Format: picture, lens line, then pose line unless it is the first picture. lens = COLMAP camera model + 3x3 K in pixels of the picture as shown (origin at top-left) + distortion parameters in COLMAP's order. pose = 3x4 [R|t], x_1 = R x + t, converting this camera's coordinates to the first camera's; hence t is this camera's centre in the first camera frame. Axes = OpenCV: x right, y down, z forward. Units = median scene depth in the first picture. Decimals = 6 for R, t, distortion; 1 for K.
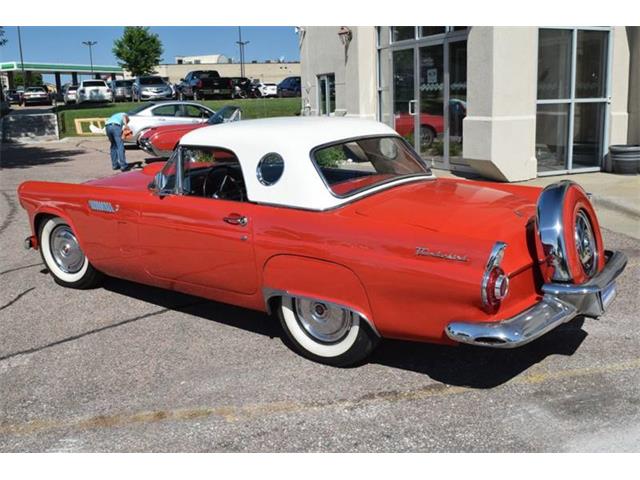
lens RADIAL K [[647.5, 0, 311.1], [0, 647.5, 219.5], [0, 0, 1]] dist [-0.062739, -0.001918]
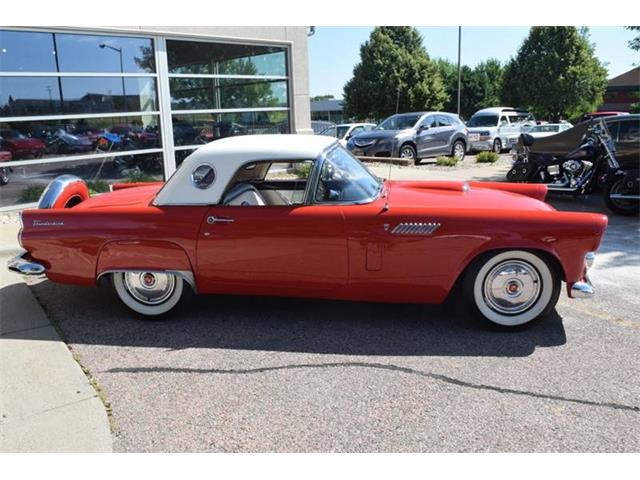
lens RADIAL K [[569.4, 0, 317.7], [0, 569.4, 227.3], [0, 0, 1]] dist [-0.068828, -0.000175]
pose [[-0.417147, -0.135201, 0.898726, -0.764691], [0.214024, 0.946449, 0.241720, -0.257537], [-0.883279, 0.293182, -0.365872, 1.433271]]
